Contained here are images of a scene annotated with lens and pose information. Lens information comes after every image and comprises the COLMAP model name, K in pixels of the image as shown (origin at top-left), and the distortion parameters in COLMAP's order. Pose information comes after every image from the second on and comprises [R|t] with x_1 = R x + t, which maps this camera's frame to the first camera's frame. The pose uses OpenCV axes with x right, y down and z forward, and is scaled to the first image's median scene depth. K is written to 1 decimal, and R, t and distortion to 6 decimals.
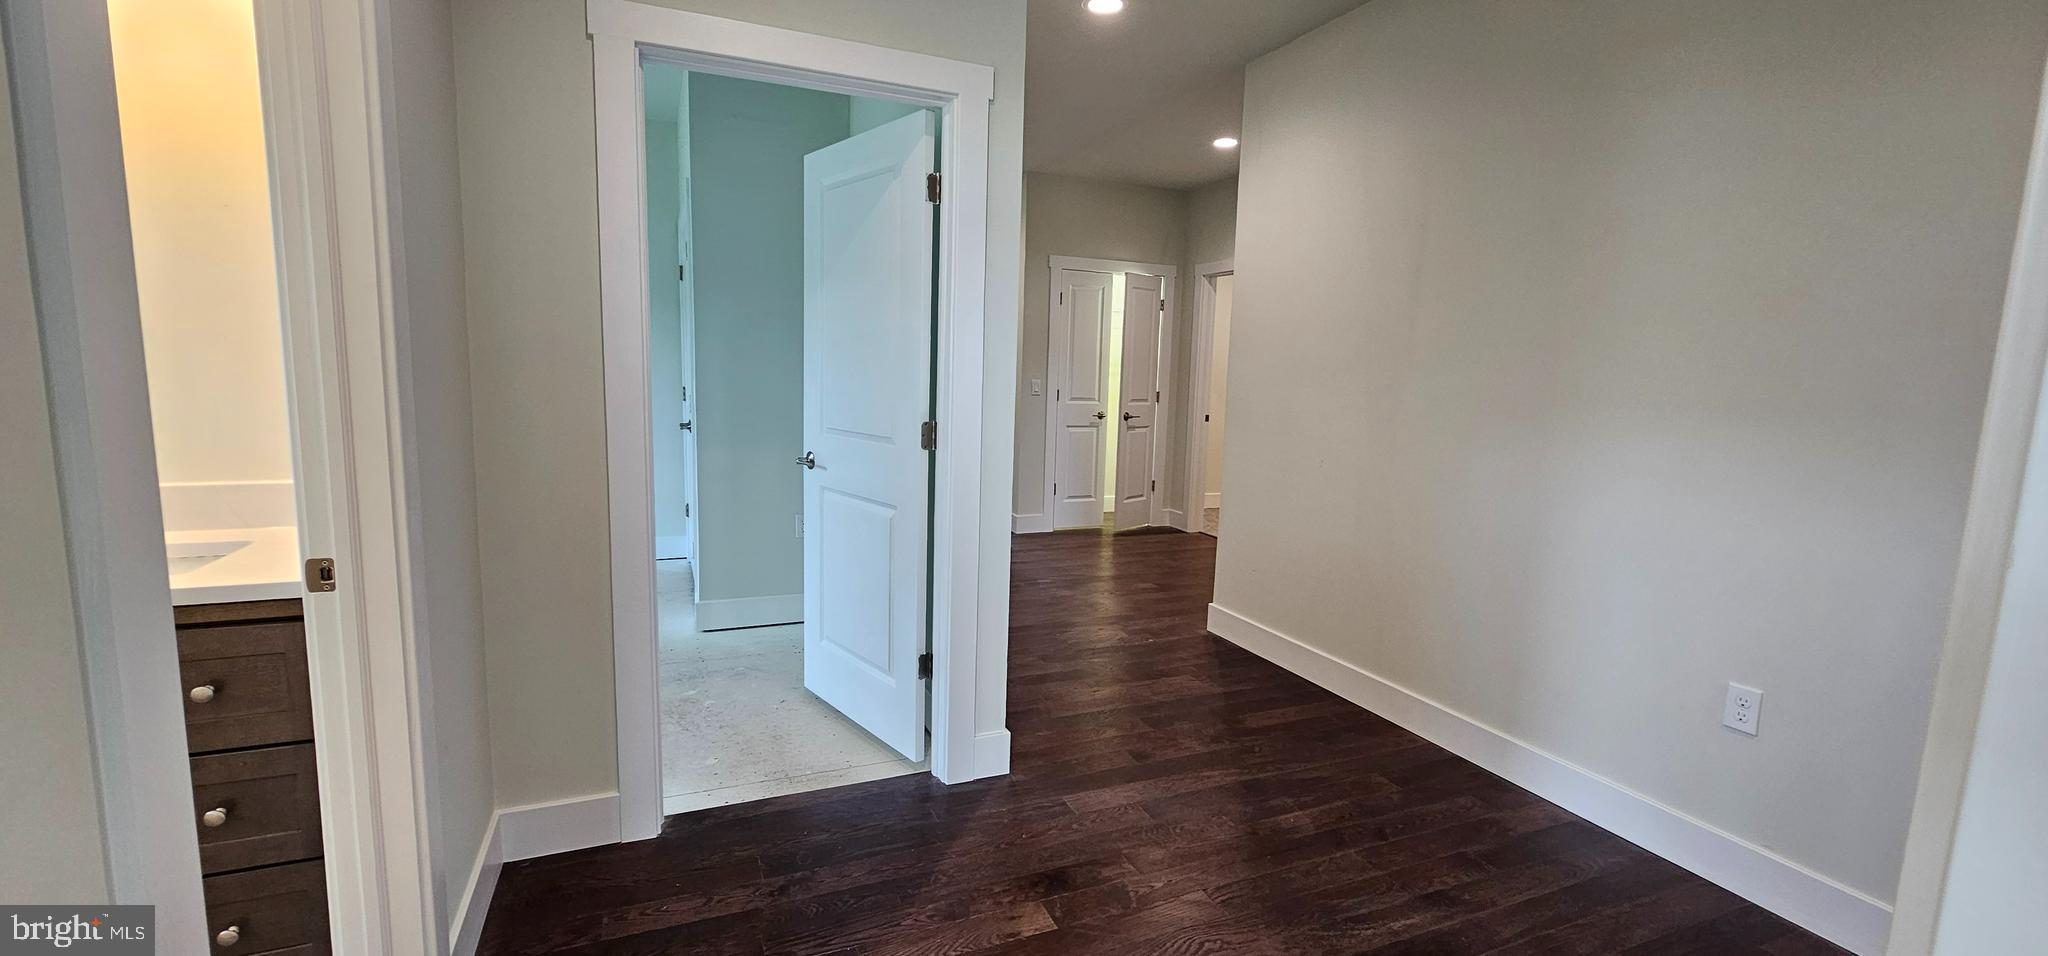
lens RADIAL K [[823.4, 0, 1024.0], [0, 823.4, 478.0], [0, 0, 1]] dist [-0.001137, -0.000034]
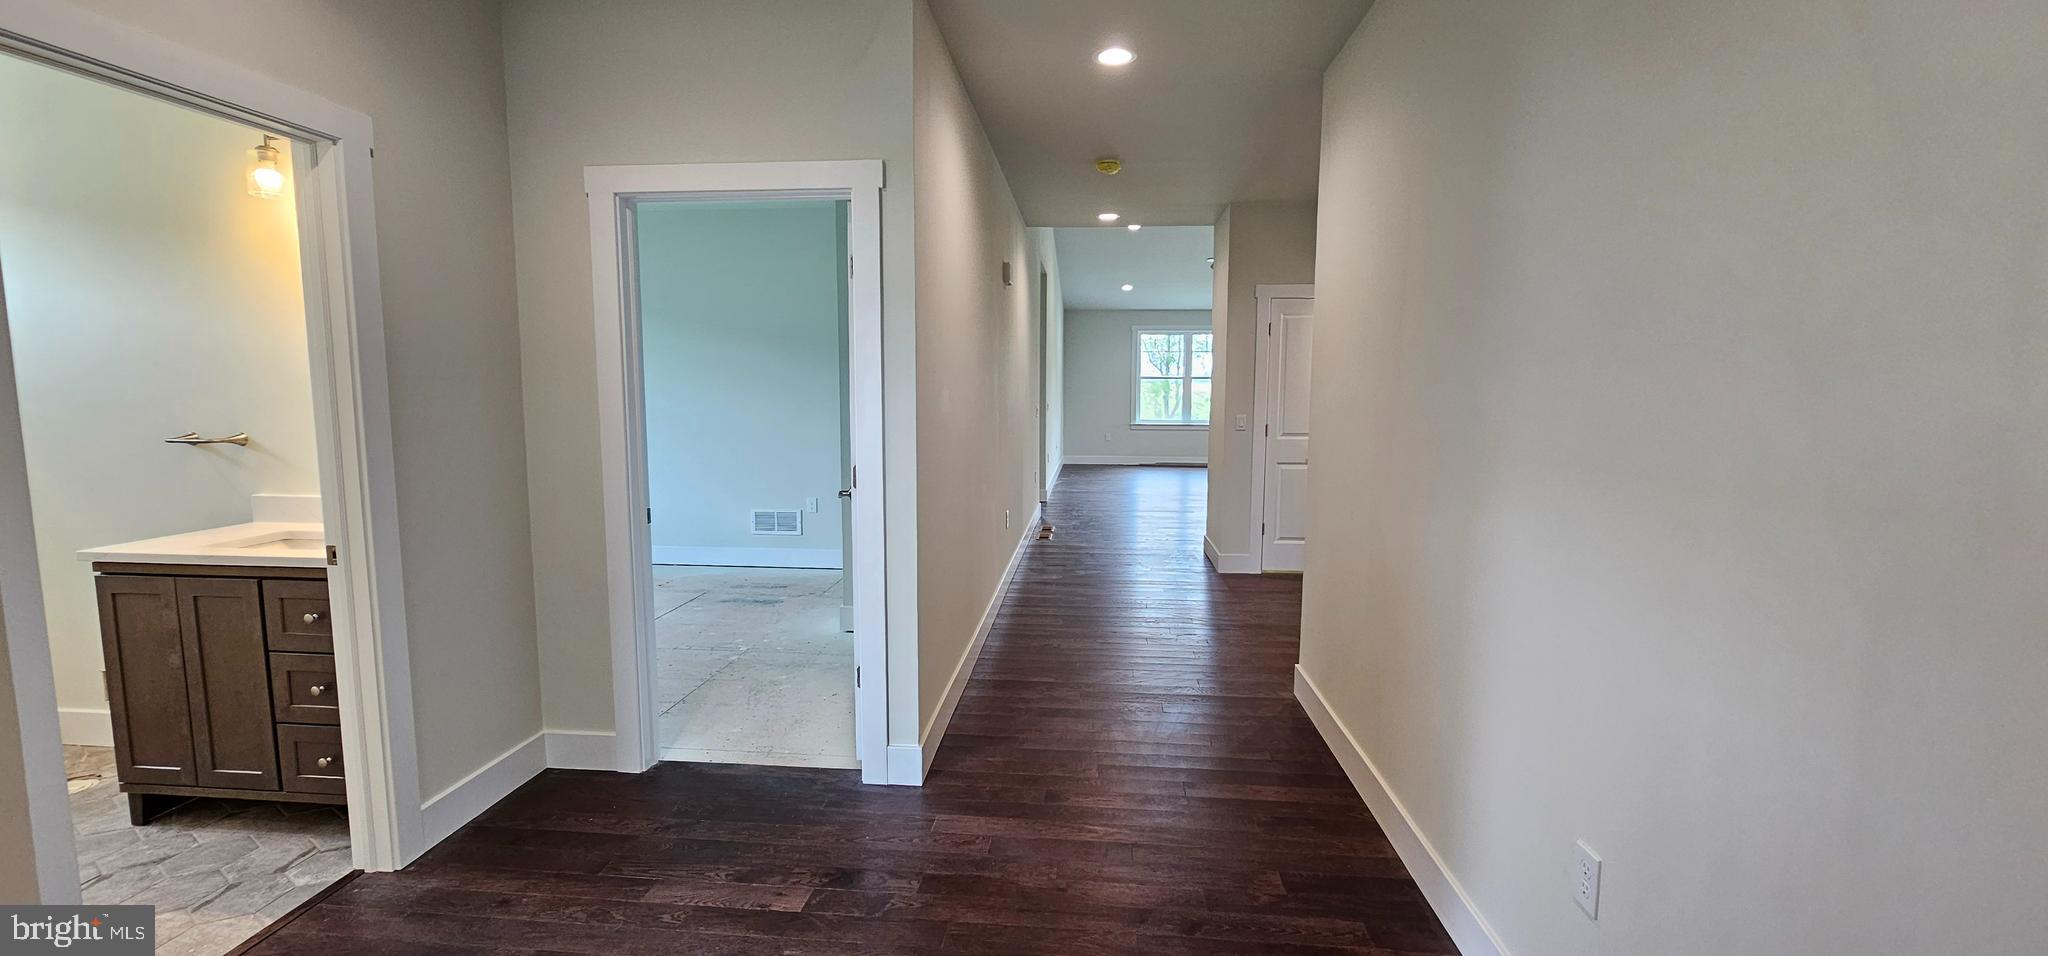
lens RADIAL K [[823.4, 0, 1024.0], [0, 823.4, 478.0], [0, 0, 1]] dist [-0.001137, -0.000034]
pose [[0.882327, 0.026903, -0.469867, 0.625353], [-0.042056, 0.998878, -0.021782, -0.033713], [0.468754, 0.038980, 0.882468, 0.082551]]
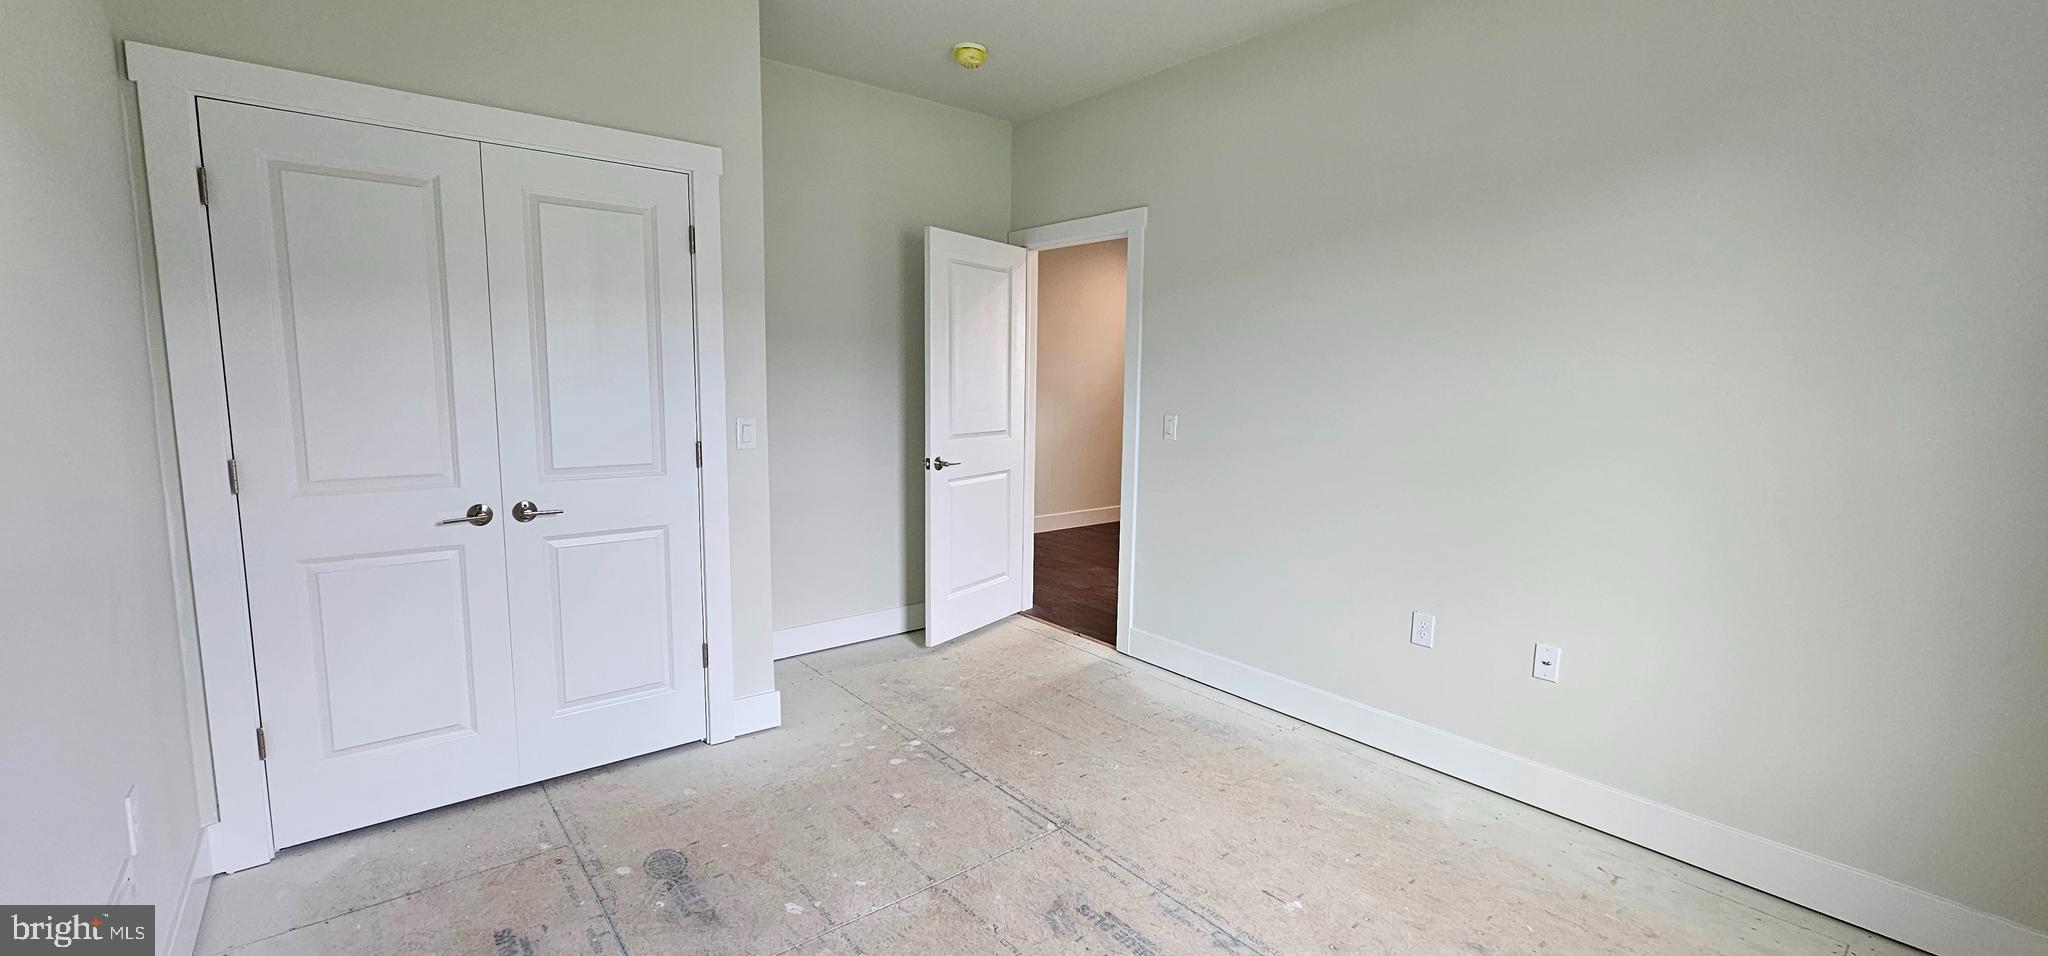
lens RADIAL K [[823.4, 0, 1024.0], [0, 823.4, 478.0], [0, 0, 1]] dist [-0.001137, -0.000034]
pose [[-0.275434, -0.154875, 0.948762, -1.830459], [0.104413, 0.976278, 0.189679, -0.272606], [-0.955633, 0.151307, -0.252729, 1.452294]]
